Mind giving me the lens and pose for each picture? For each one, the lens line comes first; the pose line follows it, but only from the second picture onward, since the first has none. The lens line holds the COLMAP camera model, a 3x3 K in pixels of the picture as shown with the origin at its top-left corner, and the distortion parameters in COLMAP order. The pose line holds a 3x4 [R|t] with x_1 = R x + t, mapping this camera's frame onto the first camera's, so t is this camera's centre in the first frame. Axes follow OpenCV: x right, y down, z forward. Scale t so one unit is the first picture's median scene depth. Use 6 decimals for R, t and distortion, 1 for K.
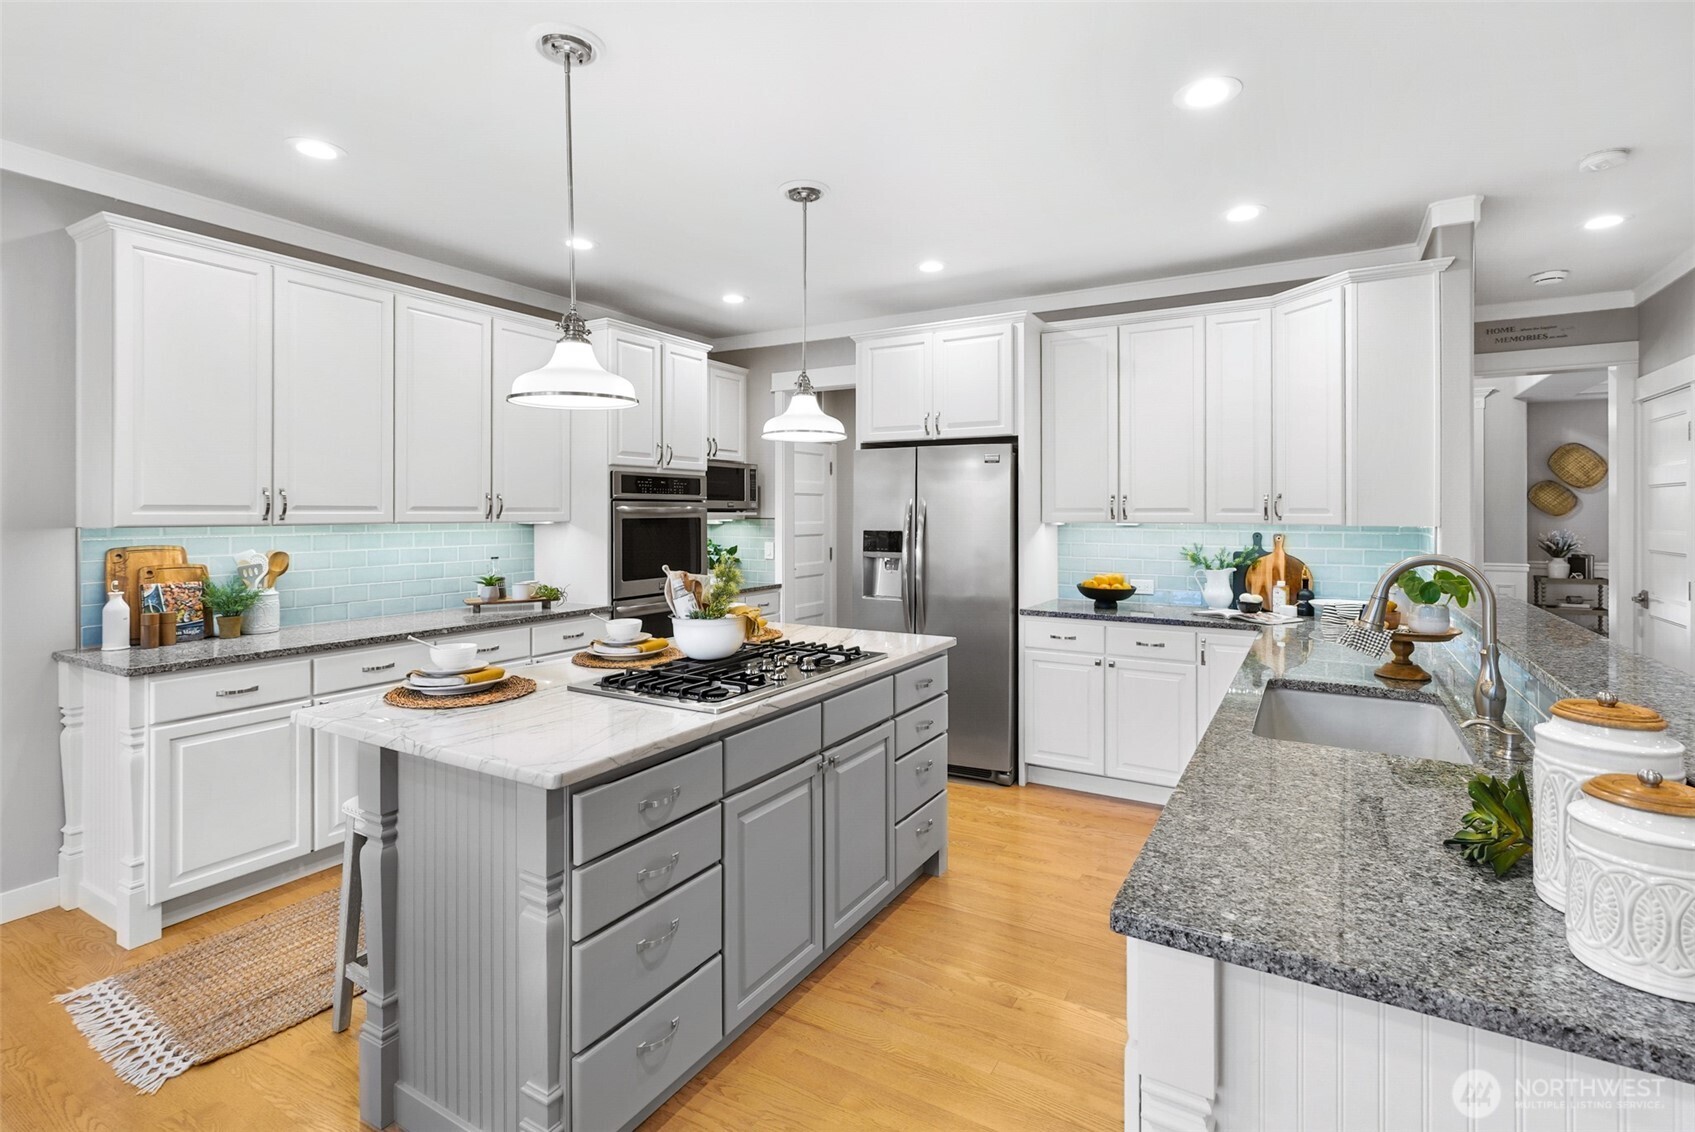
lens RADIAL K [[805.5, 0, 846.4], [0, 805.5, 504.8], [0, 0, 1]] dist [0.000108, 0.000319]
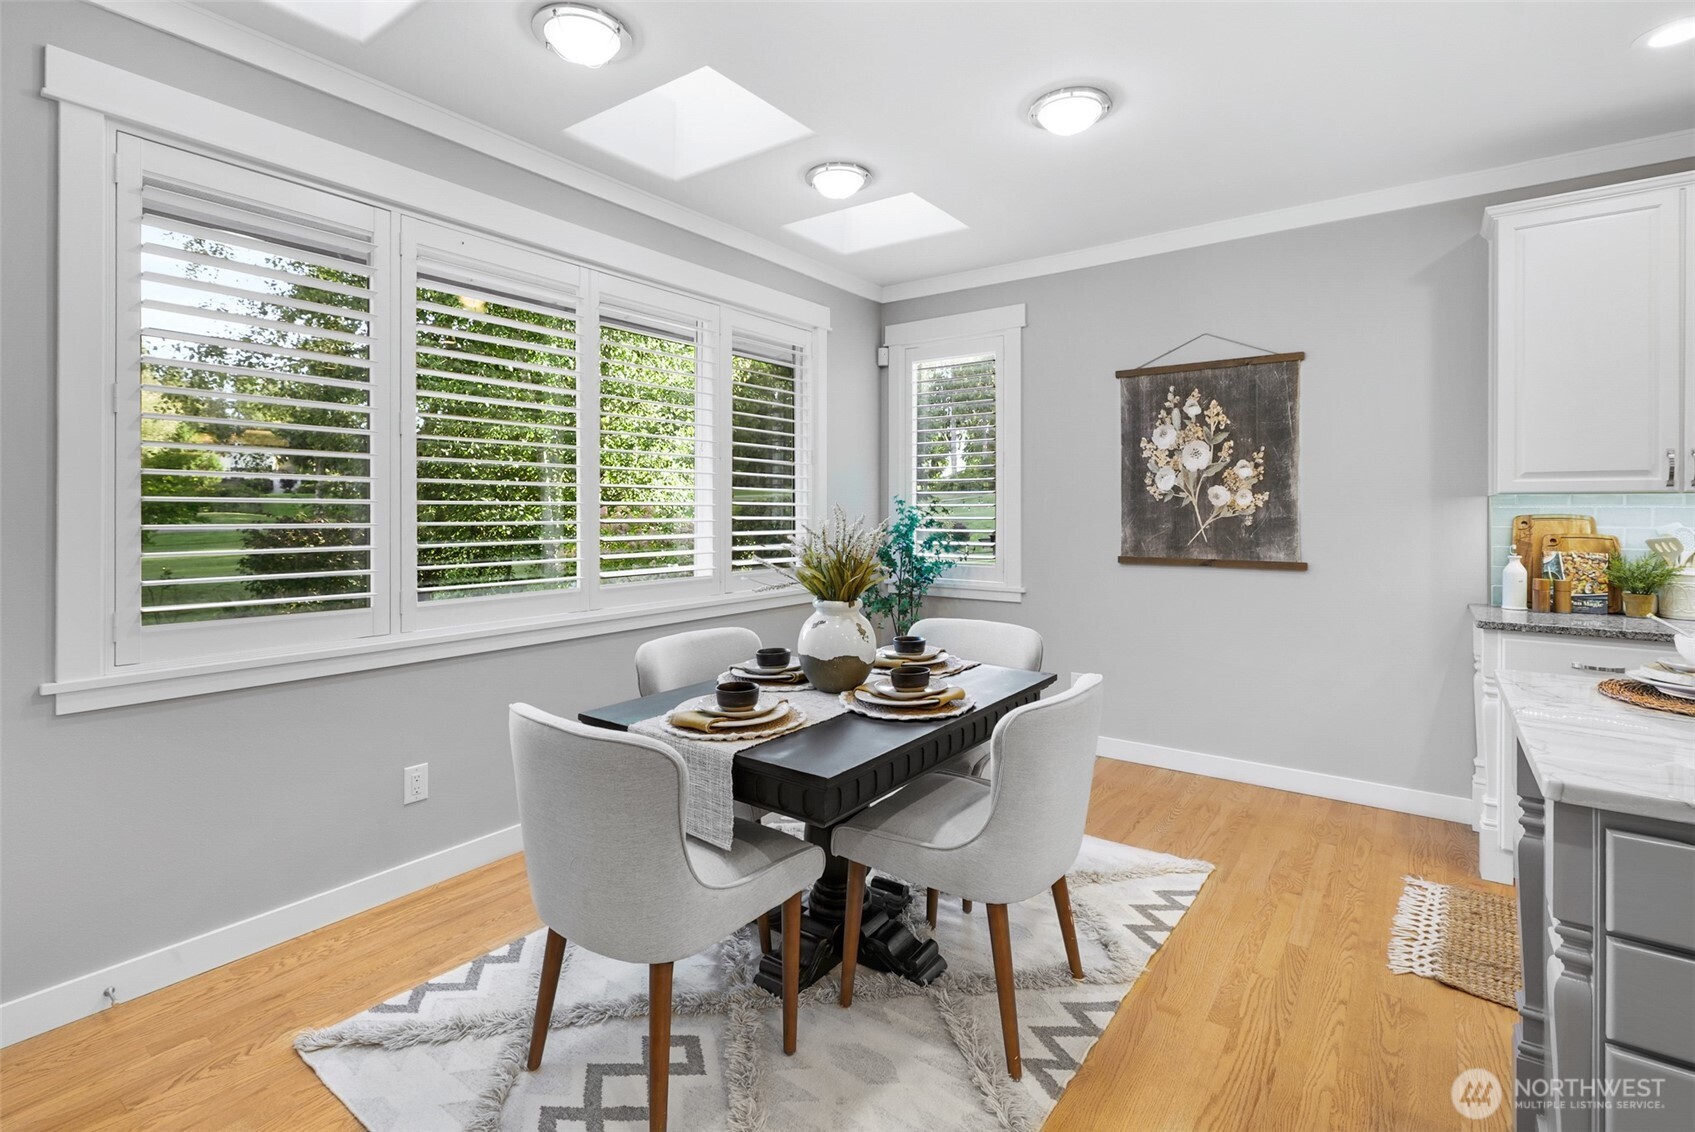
lens RADIAL K [[790.2, 0, 847.6], [0, 790.2, 508.9], [0, 0, 1]] dist [-0.000080, 0.000040]
pose [[-0.097952, -0.000107, -0.995191, 0.225853], [0.005215, 0.999986, -0.000621, 0.042274], [0.995177, -0.005251, -0.097950, 0.222882]]
